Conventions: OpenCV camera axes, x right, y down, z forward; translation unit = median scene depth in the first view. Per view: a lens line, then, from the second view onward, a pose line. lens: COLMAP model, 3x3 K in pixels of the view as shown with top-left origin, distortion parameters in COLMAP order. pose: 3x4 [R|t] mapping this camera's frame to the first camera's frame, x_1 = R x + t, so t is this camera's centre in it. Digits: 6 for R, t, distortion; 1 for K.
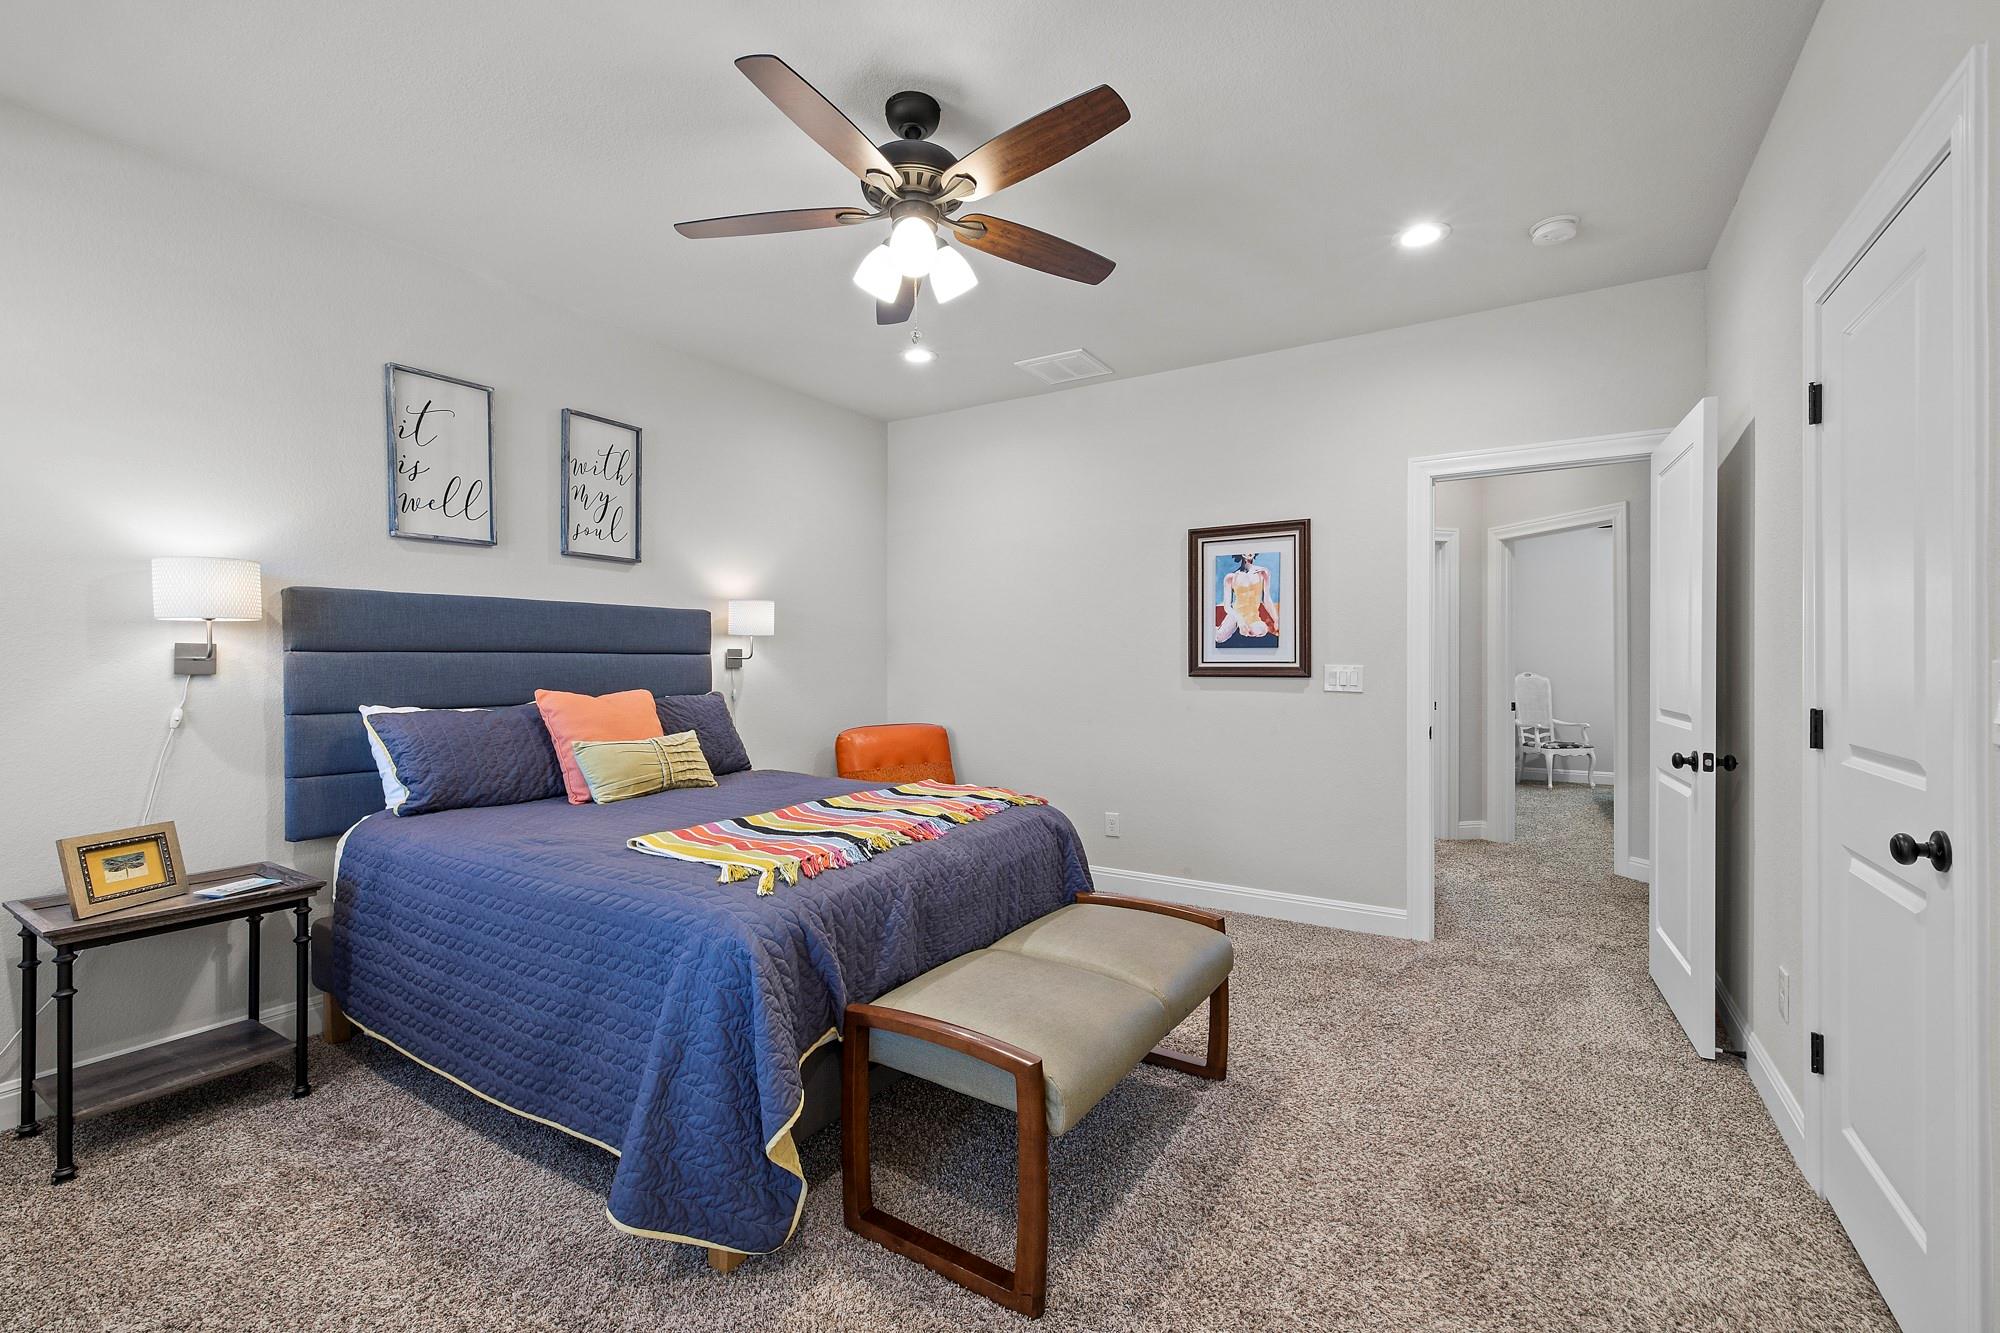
lens RADIAL K [[847.3, 0, 1008.1], [0, 847.3, 657.4], [0, 0, 1]] dist [-0.000006, -0.000021]
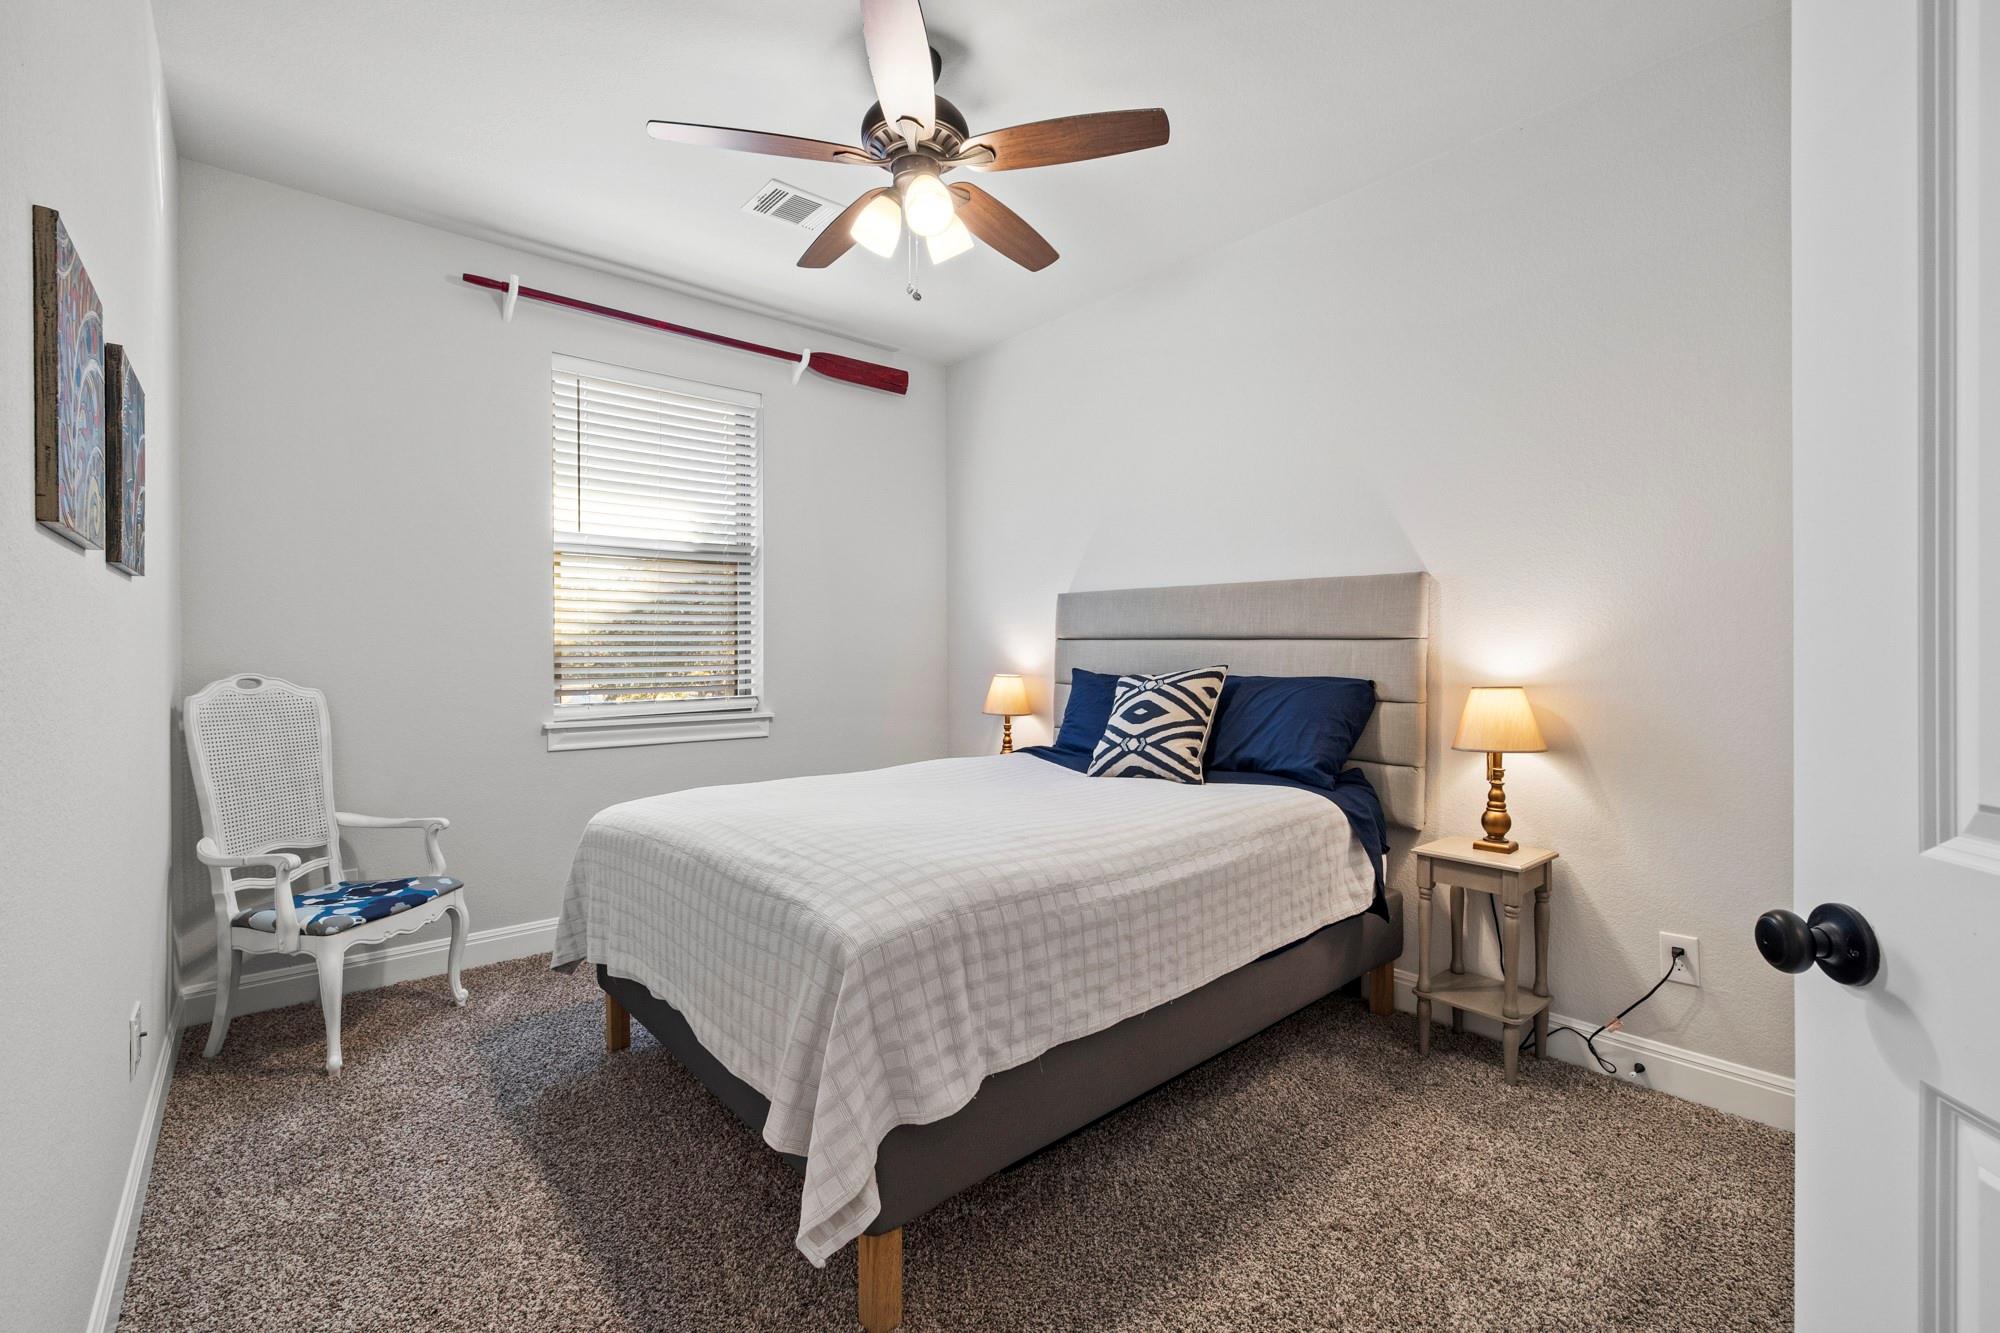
lens RADIAL K [[847.3, 0, 1008.1], [0, 847.3, 657.4], [0, 0, 1]] dist [-0.000006, -0.000021]
pose [[0.295829, -0.006167, 0.955221, 0.293799], [-0.000946, 0.999977, 0.006749, 0.006248], [-0.955241, -0.002901, 0.295816, 0.472934]]
